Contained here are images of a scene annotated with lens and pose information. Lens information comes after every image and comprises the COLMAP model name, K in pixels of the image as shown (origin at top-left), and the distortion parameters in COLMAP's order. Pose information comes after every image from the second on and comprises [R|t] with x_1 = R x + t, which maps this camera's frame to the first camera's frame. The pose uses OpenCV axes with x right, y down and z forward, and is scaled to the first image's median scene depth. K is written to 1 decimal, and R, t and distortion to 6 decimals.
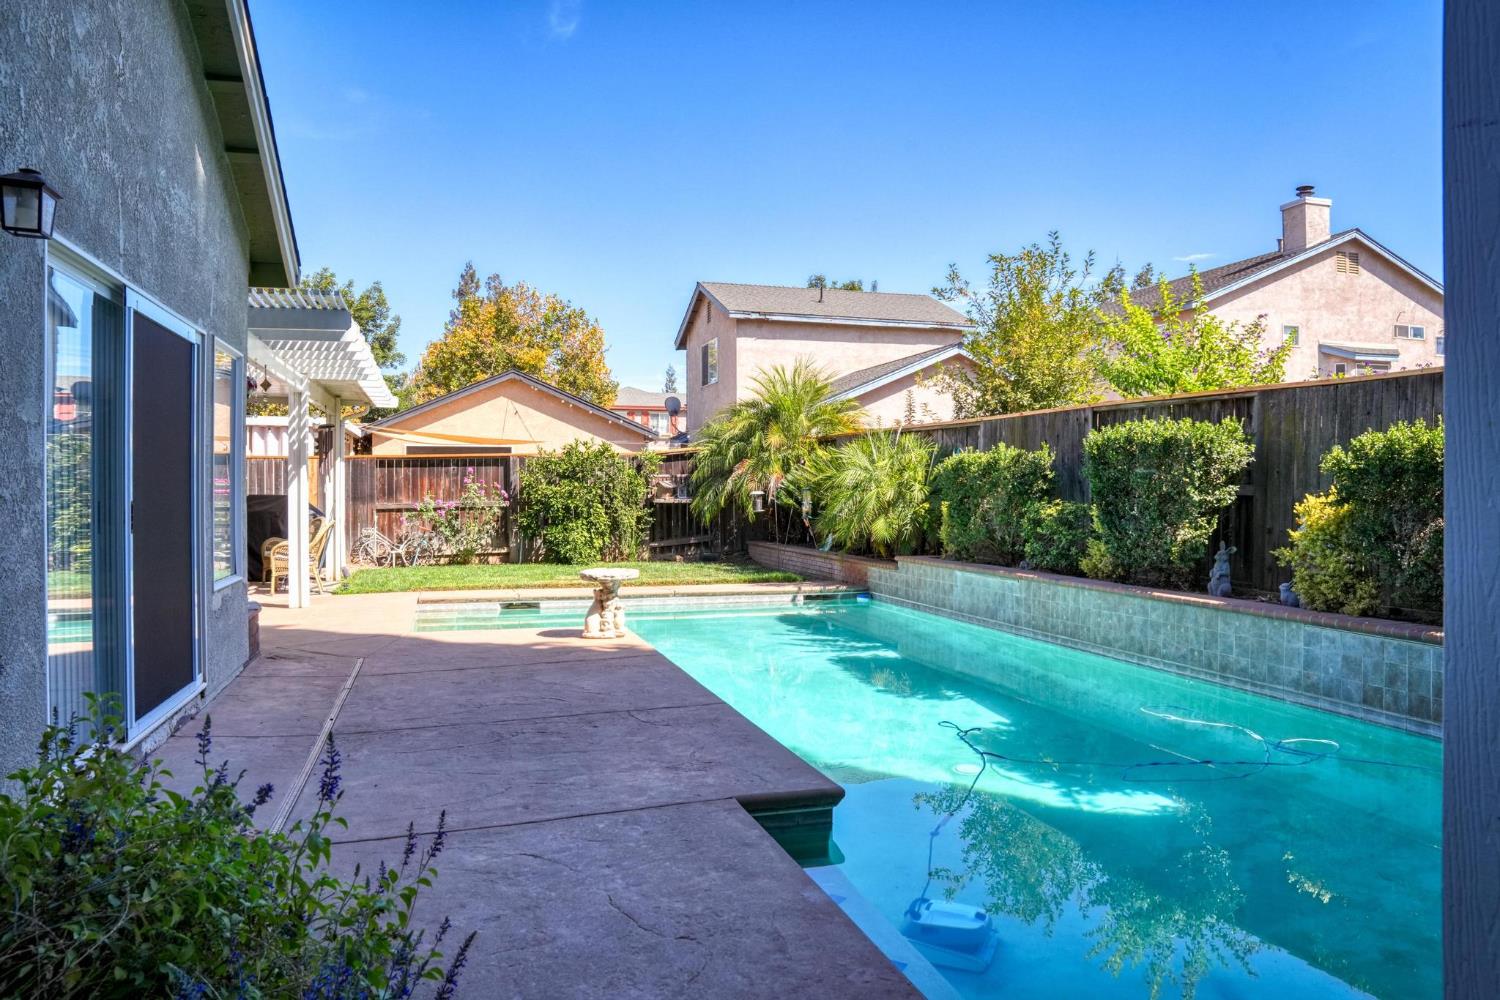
lens RADIAL K [[1038.1, 0, 750.0], [0, 1038.1, 500.0], [0, 0, 1]] dist [-0.148282, 0.114358]
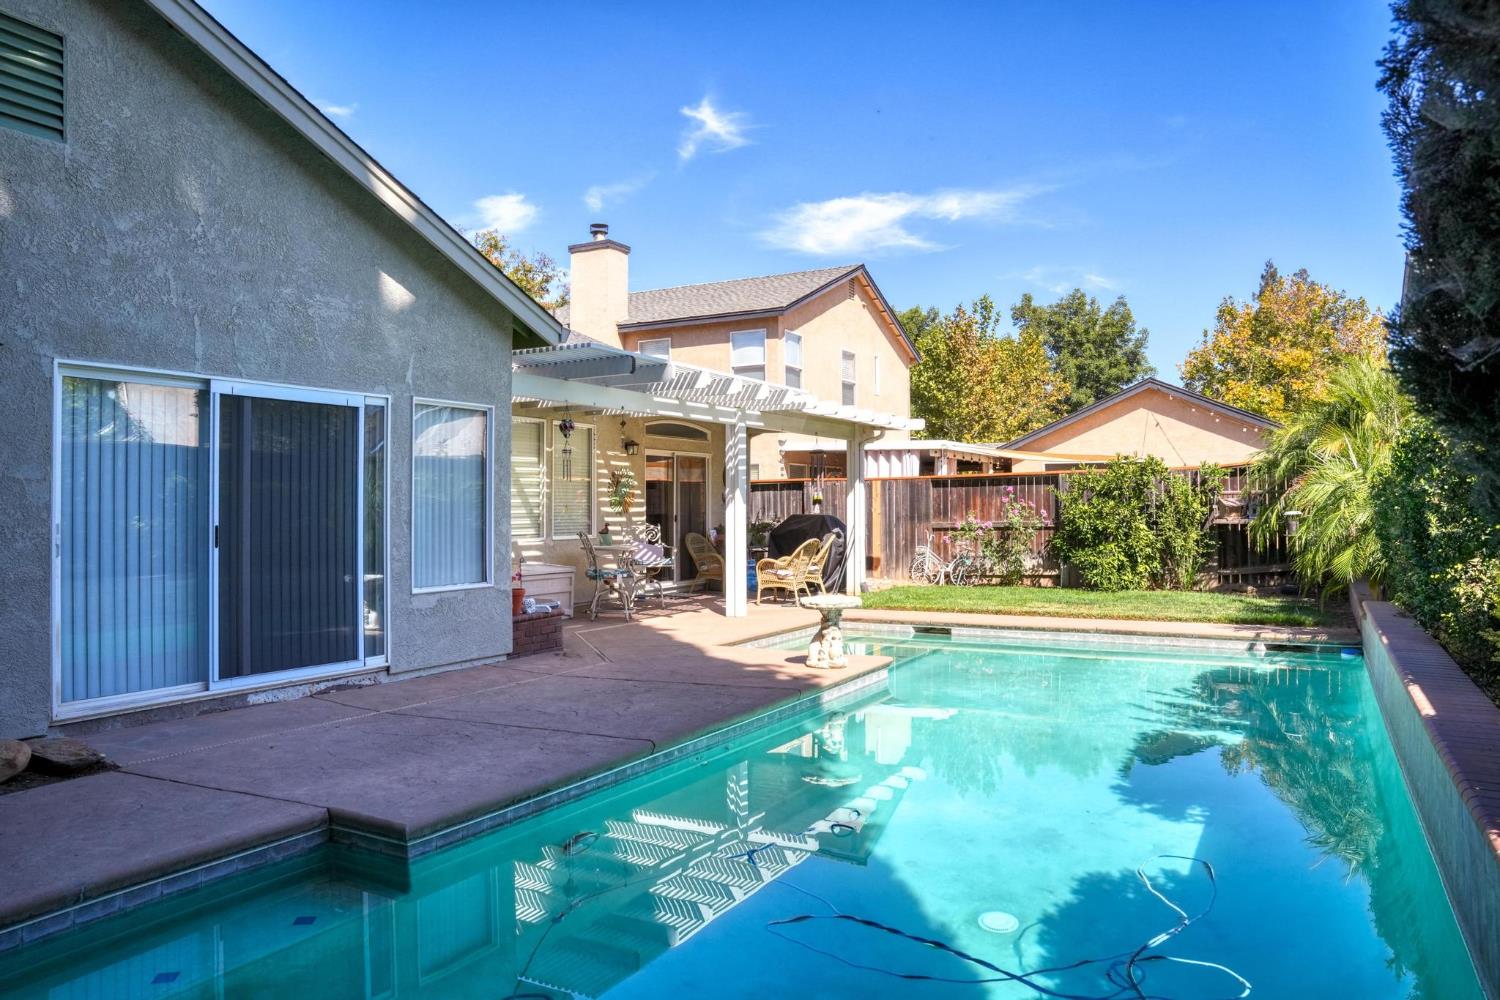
lens RADIAL K [[1038.1, 0, 750.0], [0, 1038.1, 500.0], [0, 0, 1]] dist [-0.148282, 0.114358]
pose [[0.694721, -0.007071, -0.719245, 0.258296], [-0.003218, 0.999911, -0.012938, -0.005311], [0.719272, 0.011303, 0.694636, 0.142296]]
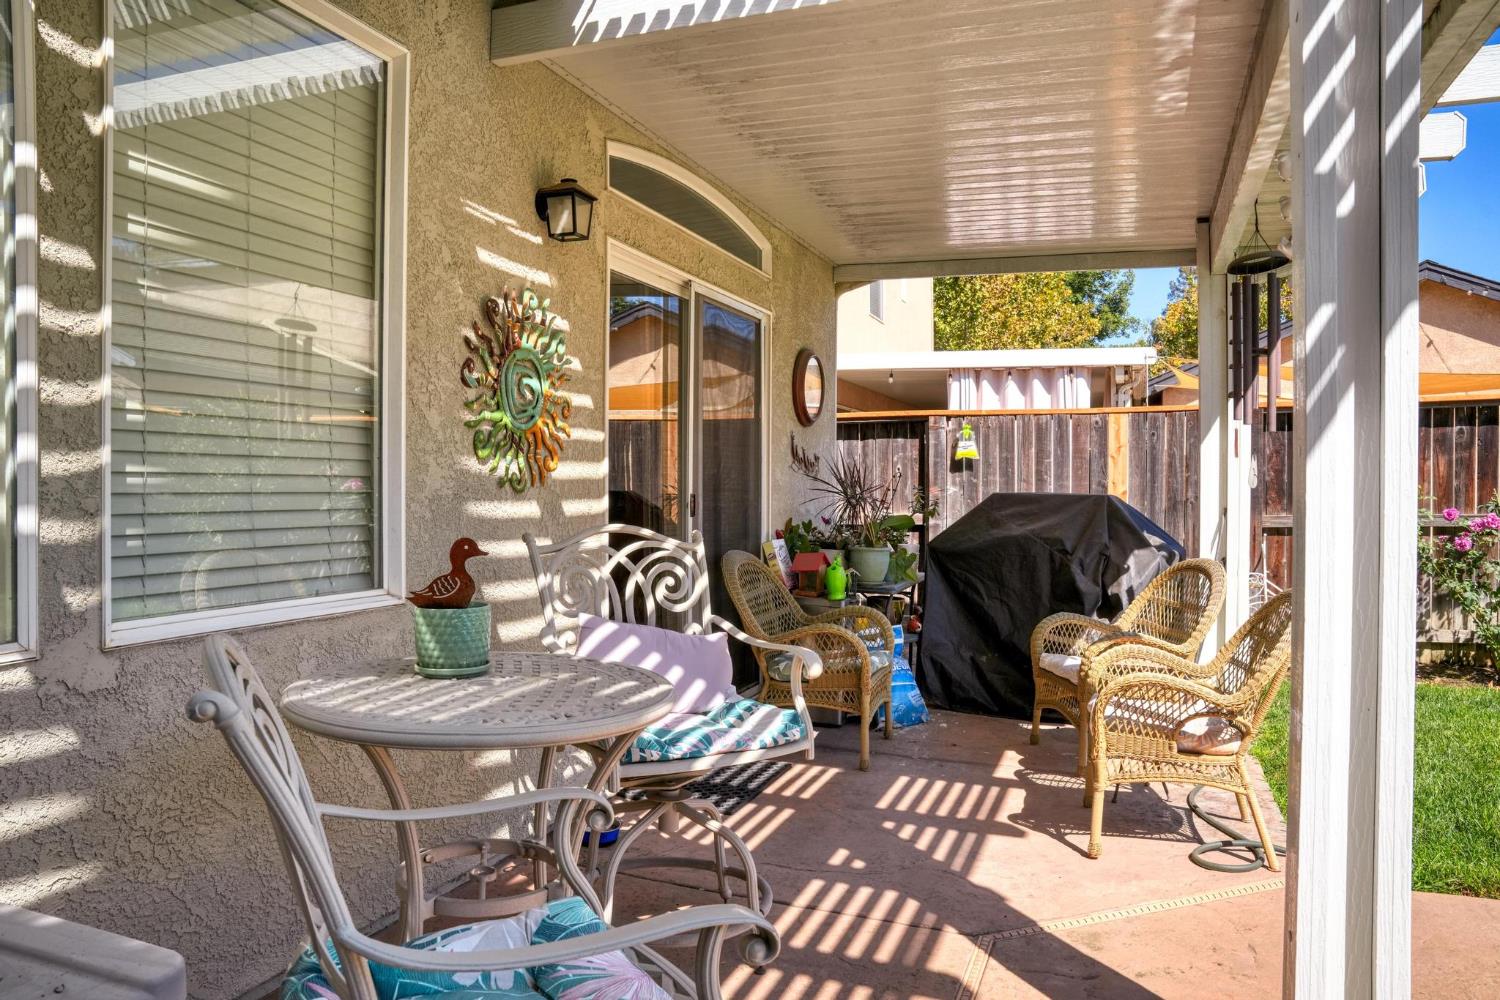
lens RADIAL K [[1038.1, 0, 750.0], [0, 1038.1, 500.0], [0, 0, 1]] dist [-0.148282, 0.114358]
pose [[0.793515, 0.006105, -0.608520, -0.281229], [-0.005549, 0.999981, 0.002797, -0.002775], [0.608525, 0.001157, 0.793534, 0.534266]]
